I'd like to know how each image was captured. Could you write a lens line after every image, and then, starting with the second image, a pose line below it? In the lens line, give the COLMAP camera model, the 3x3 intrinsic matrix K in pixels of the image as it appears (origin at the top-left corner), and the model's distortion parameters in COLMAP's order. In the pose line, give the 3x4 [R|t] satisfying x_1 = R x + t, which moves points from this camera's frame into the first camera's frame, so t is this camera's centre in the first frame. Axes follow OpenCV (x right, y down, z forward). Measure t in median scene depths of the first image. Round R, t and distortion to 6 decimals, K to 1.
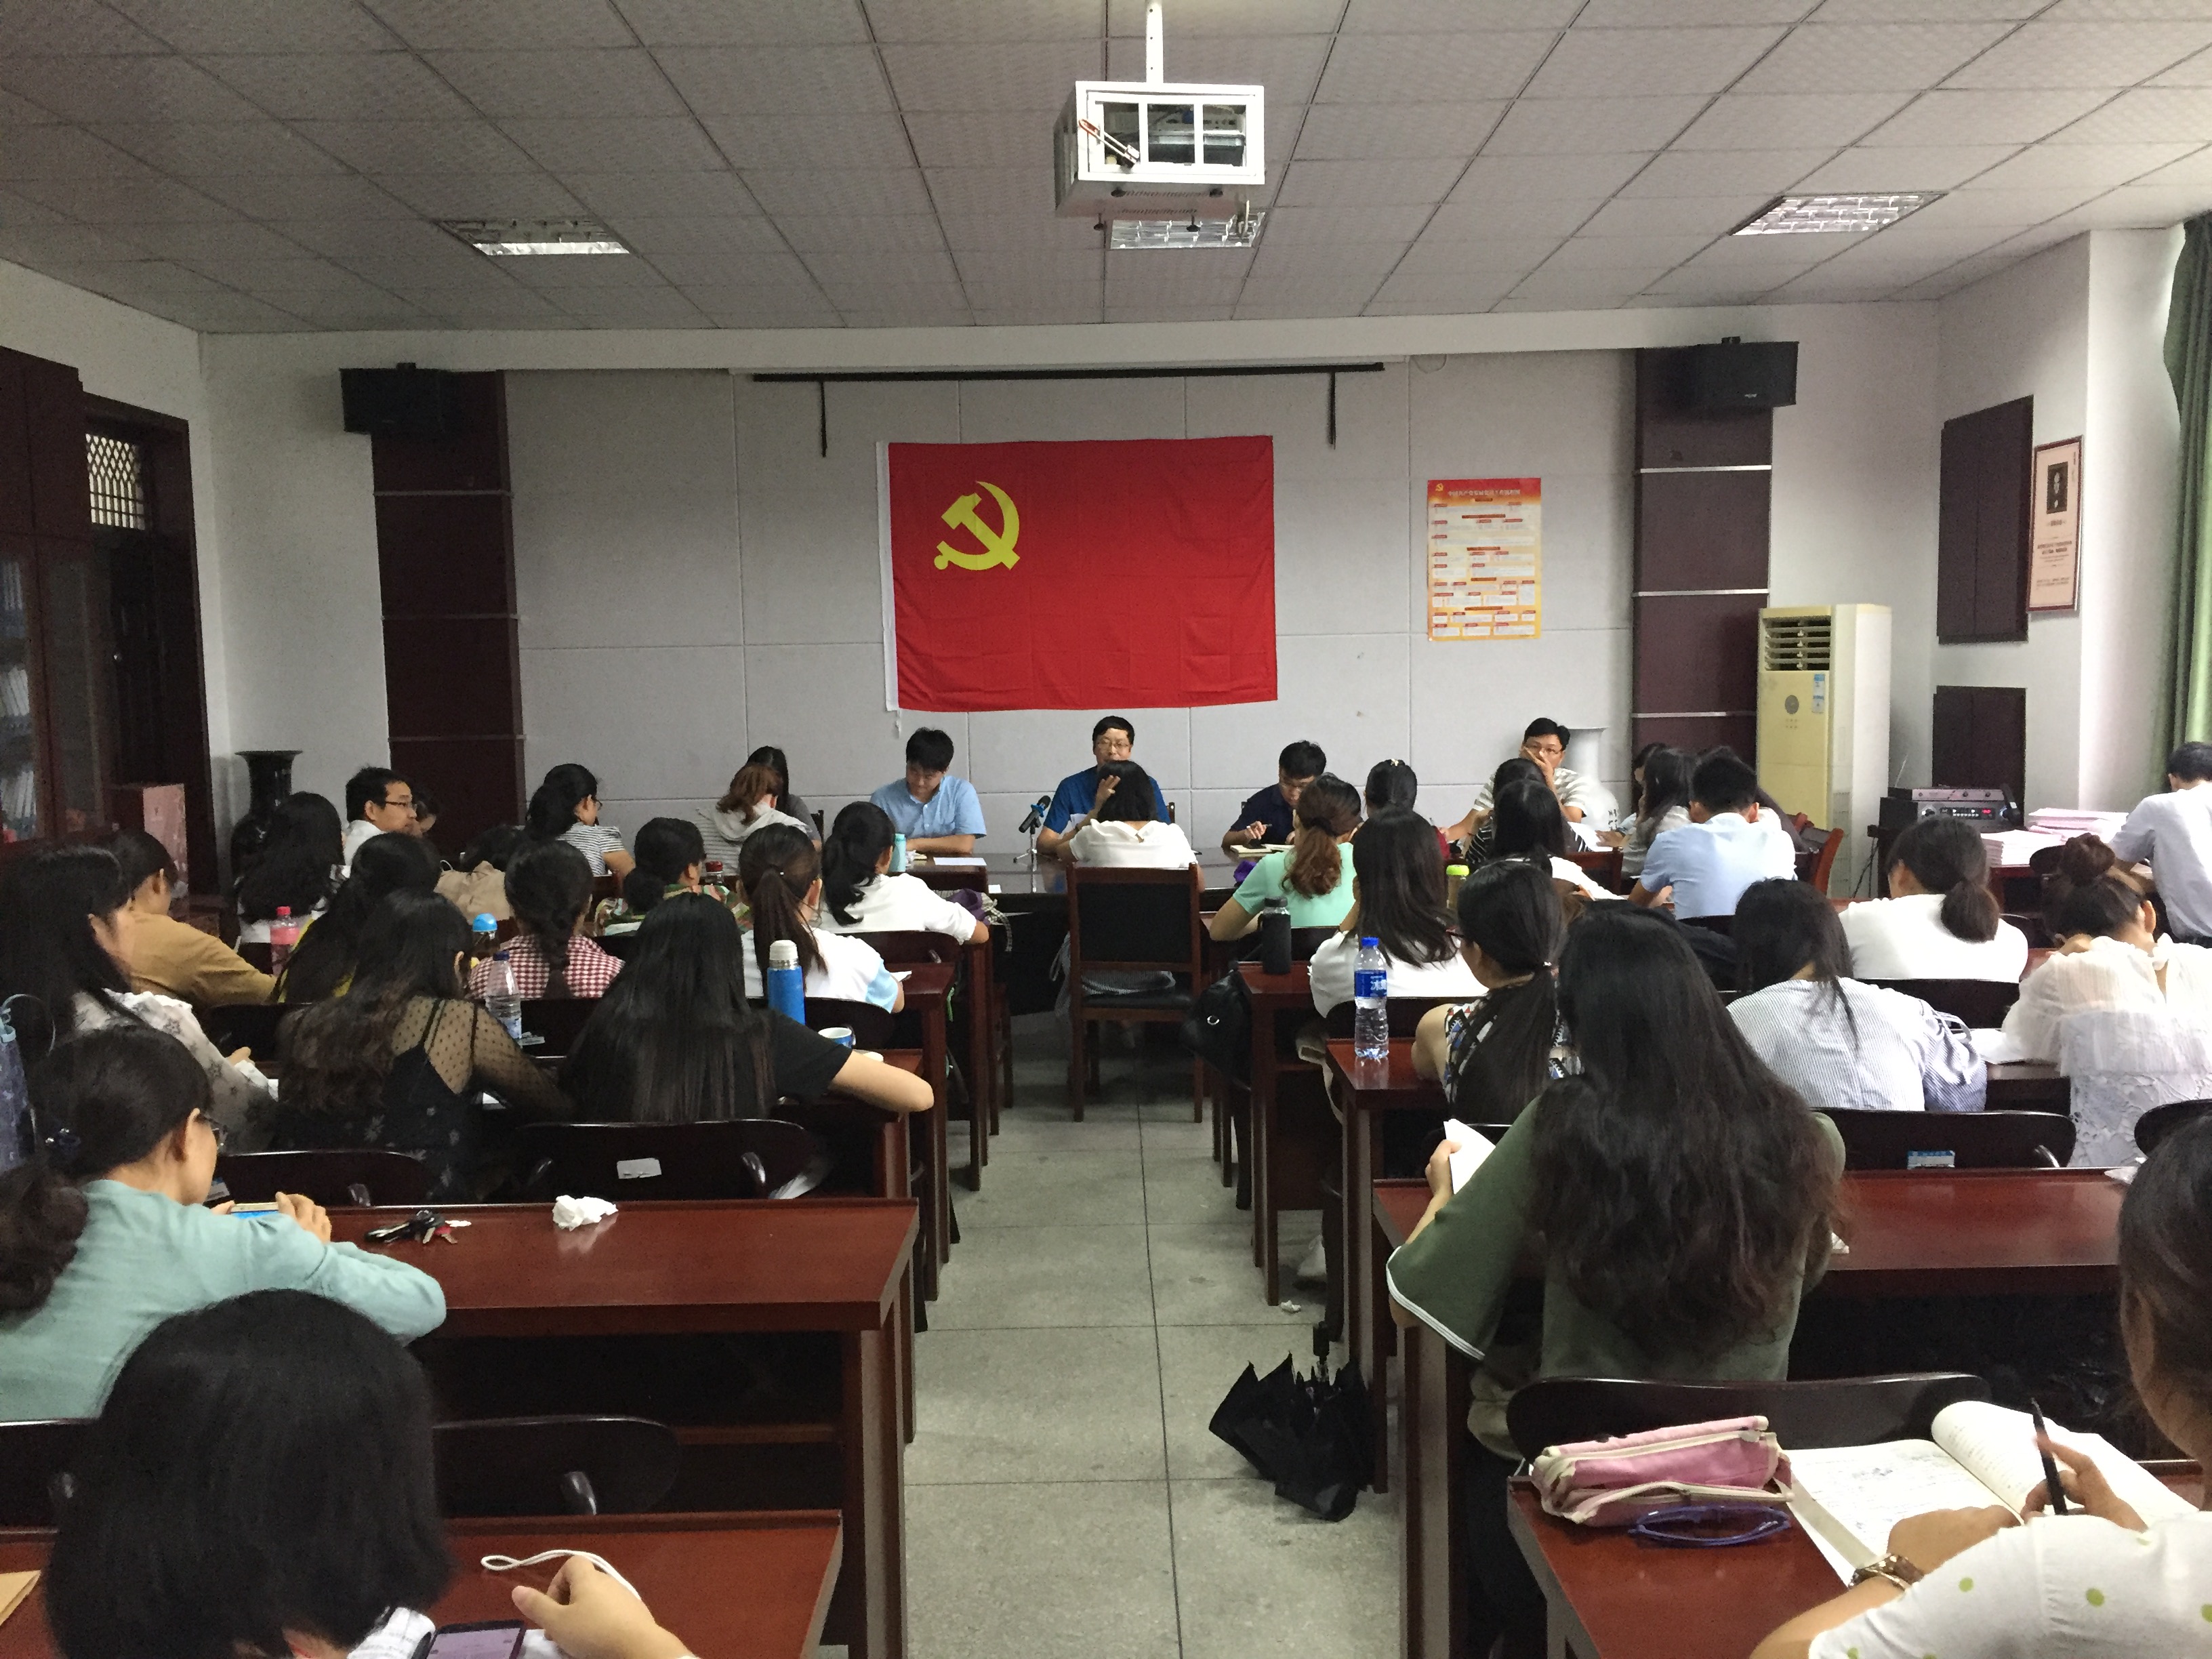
lens RADIAL K [[1869.5, 0, 1106.0], [0, 1869.5, 829.5], [0, 0, 1]] dist [0.089721, -0.118738]
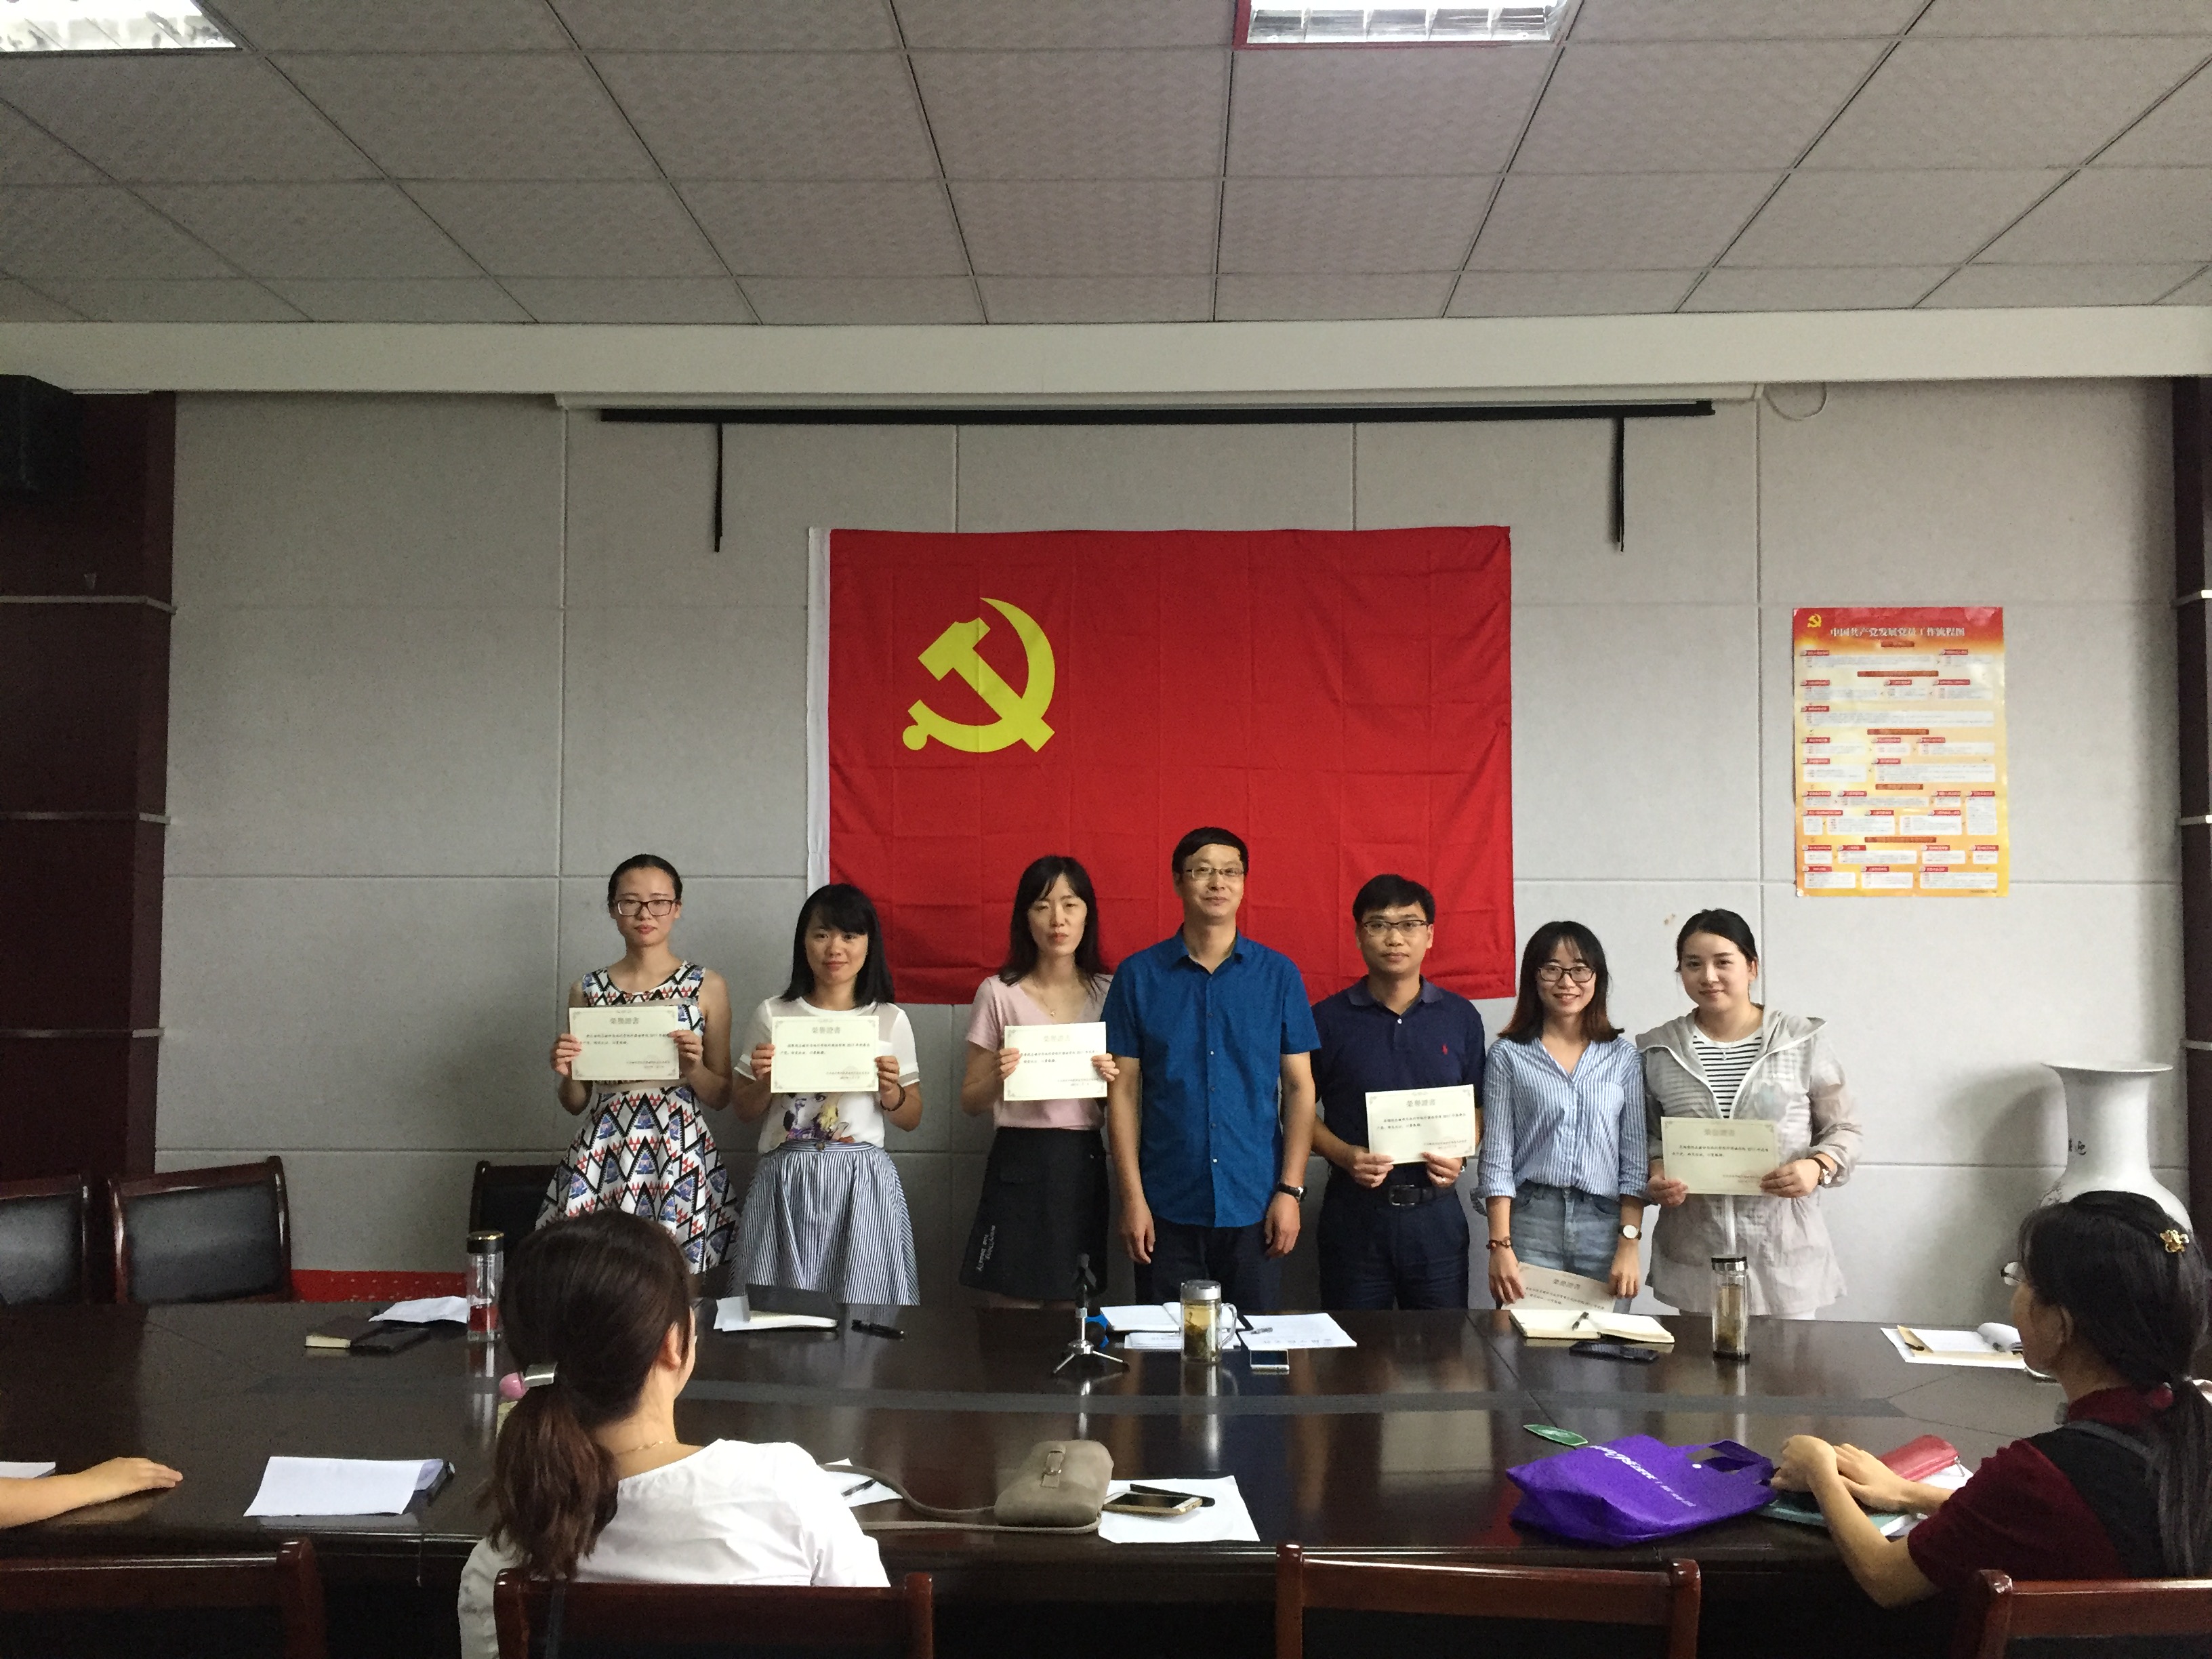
lens RADIAL K [[1881.4, 0, 1107.9], [0, 1881.4, 821.6], [0, 0, 1]] dist [0.072036, -0.085190]
pose [[0.999117, 0.020572, -0.036635, -0.009179], [-0.025495, 0.989903, -0.139435, -0.042154], [0.033397, 0.140246, 0.989553, 0.468778]]
